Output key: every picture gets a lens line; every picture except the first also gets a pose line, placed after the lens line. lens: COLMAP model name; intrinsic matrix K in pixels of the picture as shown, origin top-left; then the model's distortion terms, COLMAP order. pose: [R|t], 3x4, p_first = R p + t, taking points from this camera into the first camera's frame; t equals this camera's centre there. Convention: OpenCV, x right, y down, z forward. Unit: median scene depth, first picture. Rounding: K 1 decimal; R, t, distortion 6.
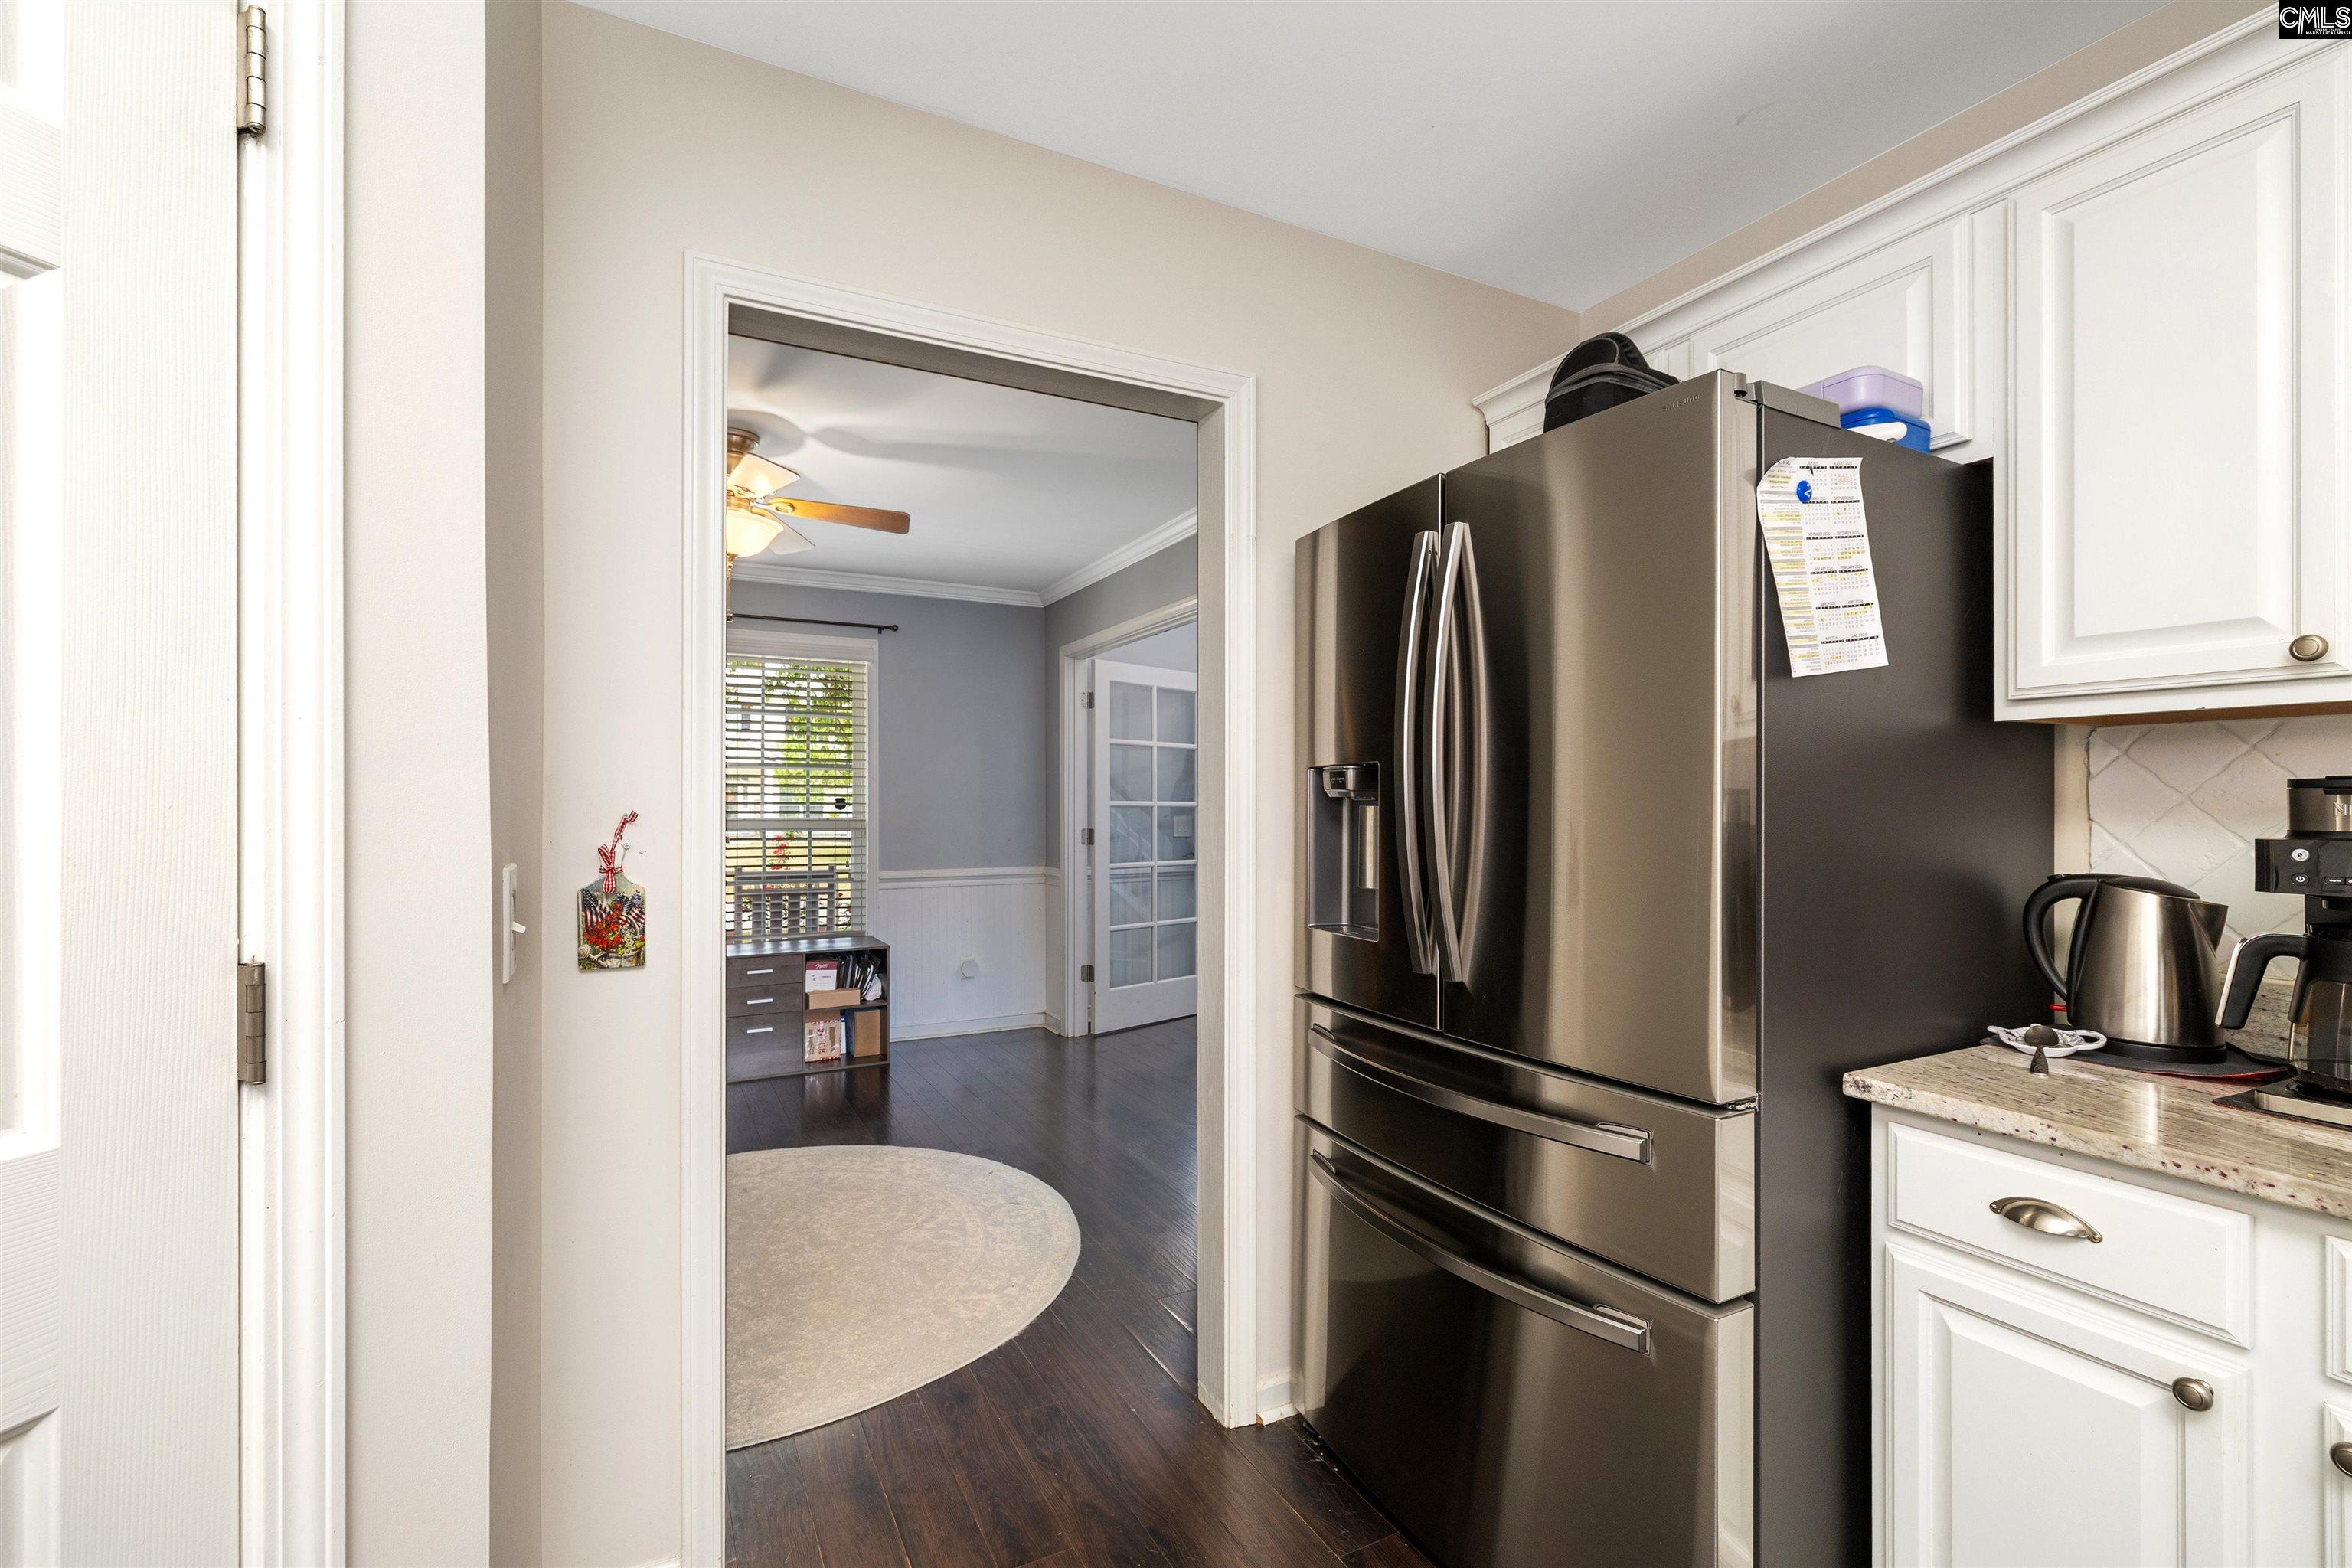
lens RADIAL K [[1030.5, 0, 1180.9], [0, 1030.5, 793.2], [0, 0, 1]] dist [0.001618, 0.000002]
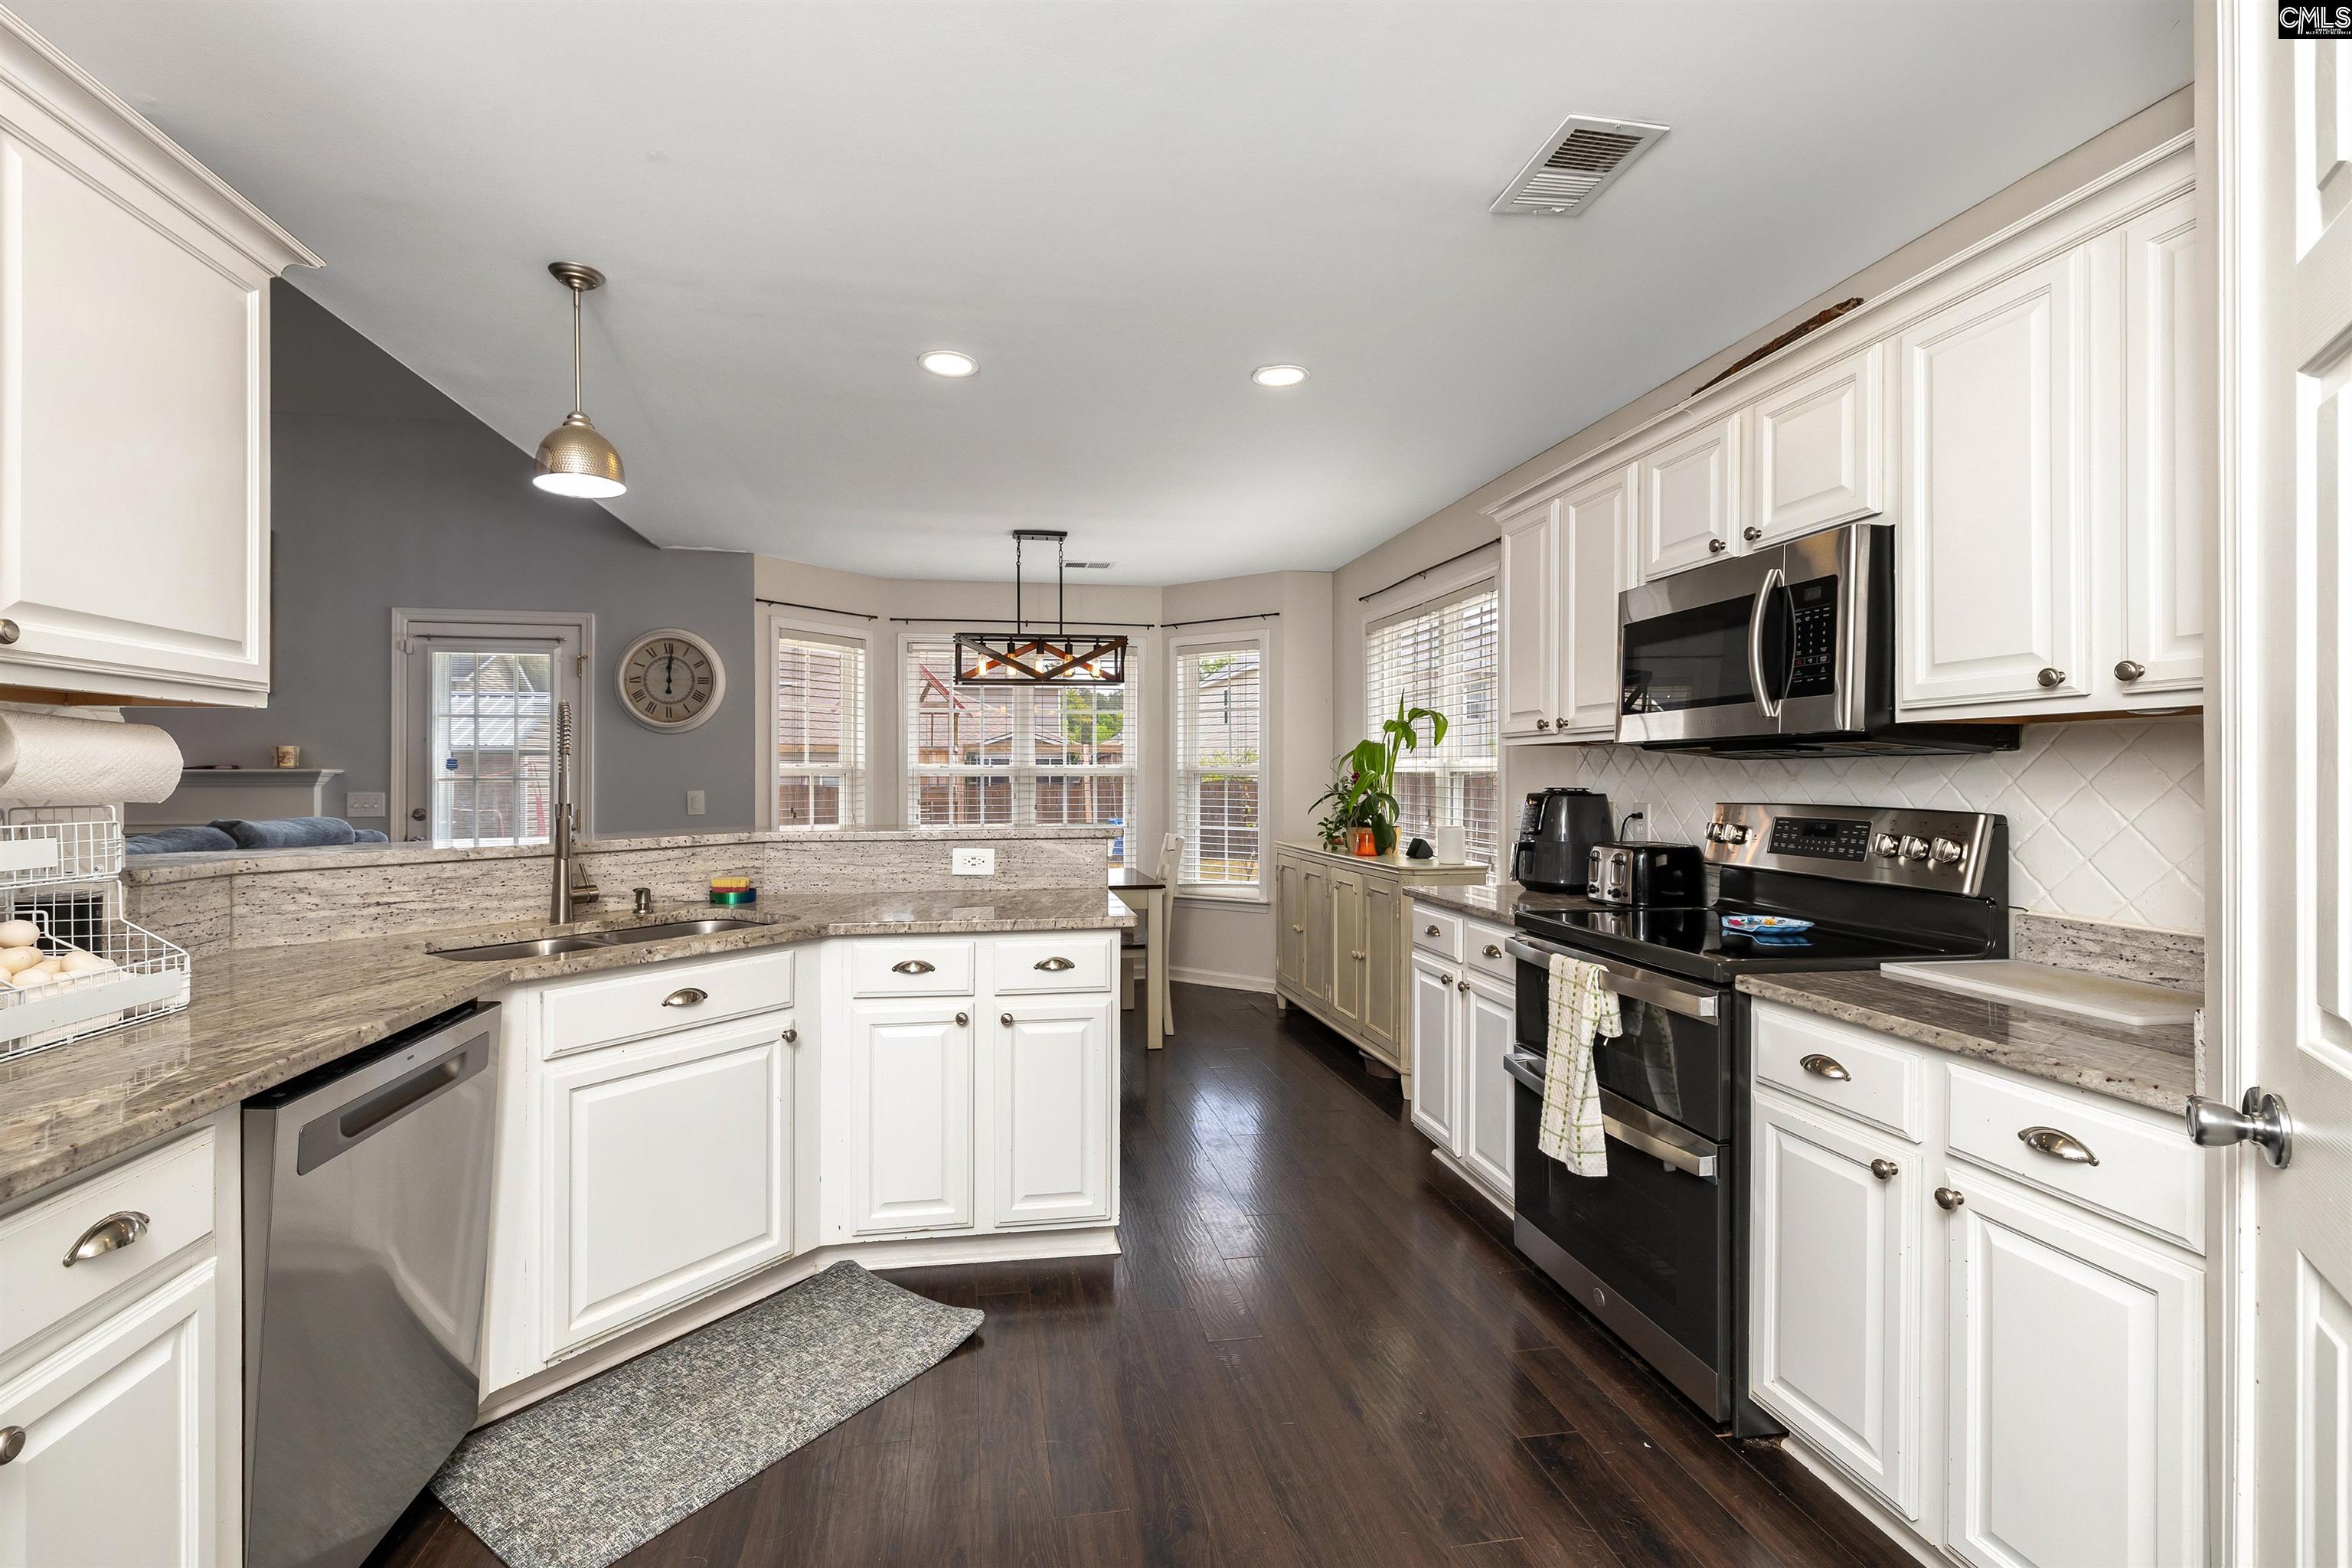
lens RADIAL K [[1030.5, 0, 1172.3], [0, 1030.5, 777.7], [0, 0, 1]] dist [0.001618, 0.000002]
pose [[0.959576, 0.005456, -0.281397, 0.212400], [-0.004664, 0.999983, 0.003482, -0.002328], [0.281411, -0.002029, 0.959585, -0.417249]]
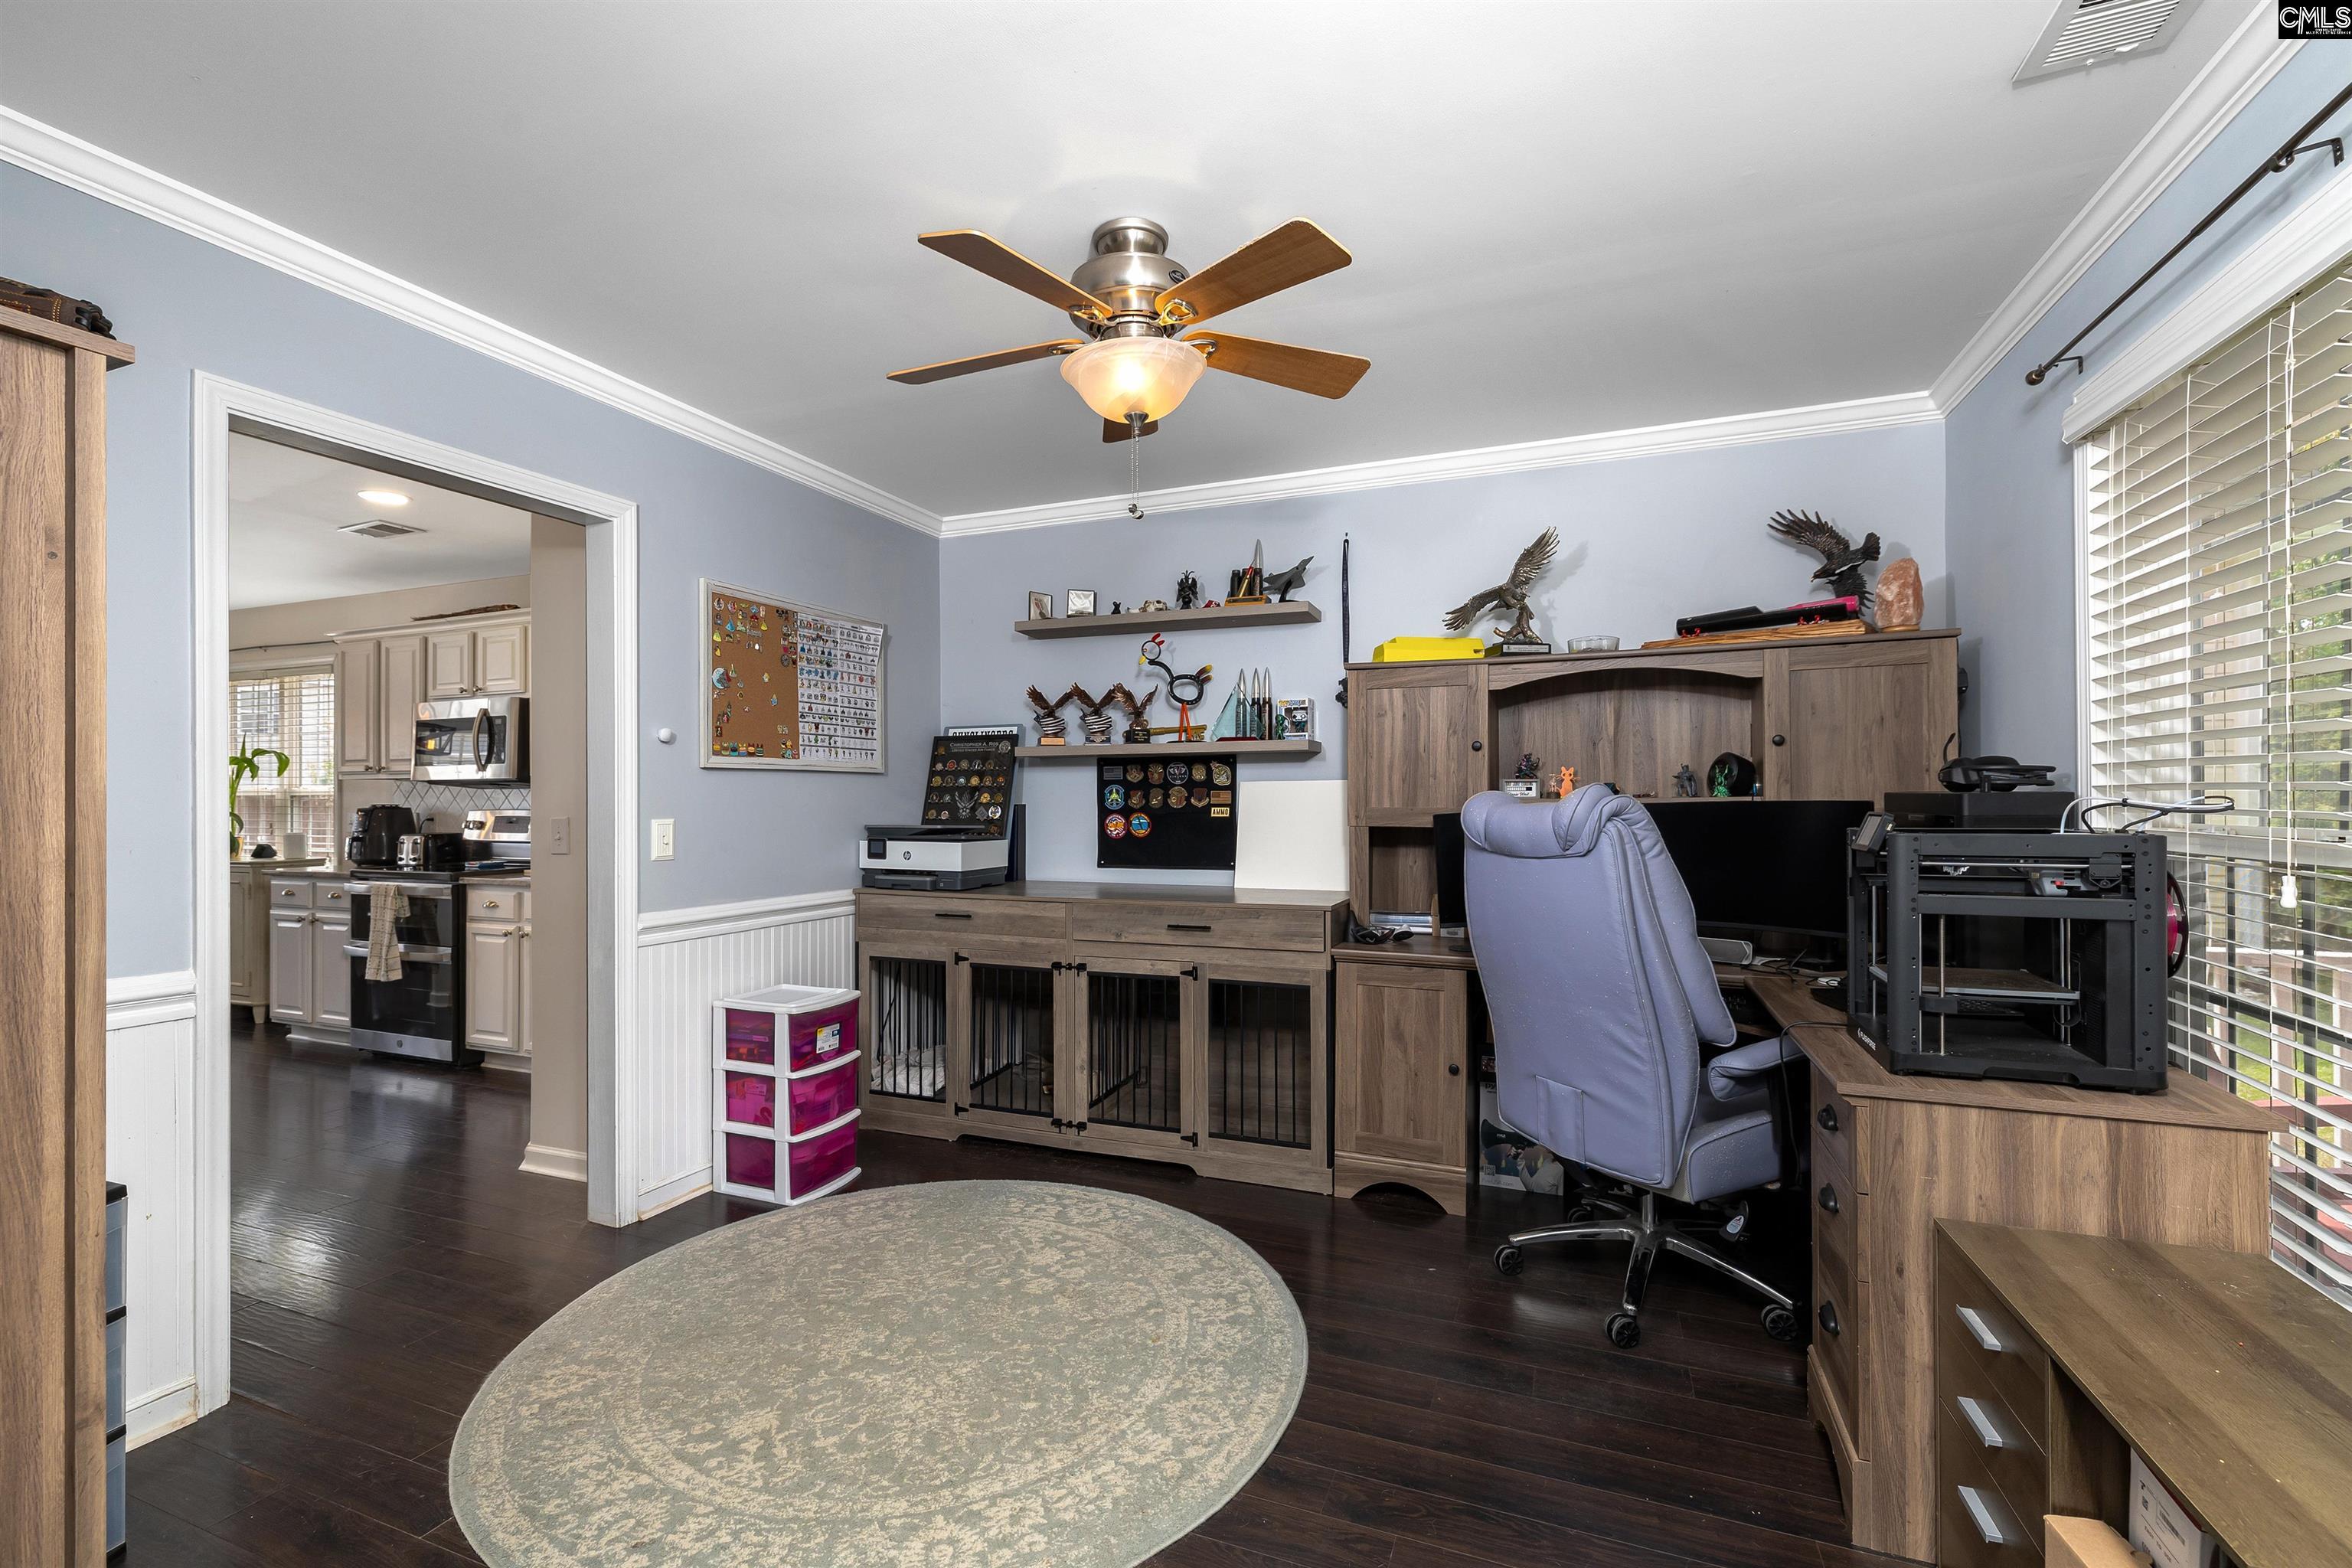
lens RADIAL K [[1030.5, 0, 1184.1], [0, 1030.5, 792.5], [0, 0, 1]] dist [0.001618, 0.000002]
pose [[0.754355, -0.006958, 0.656430, 0.147061], [0.005455, 0.999976, 0.004331, -0.016782], [-0.656444, 0.000314, 0.754375, -2.255175]]
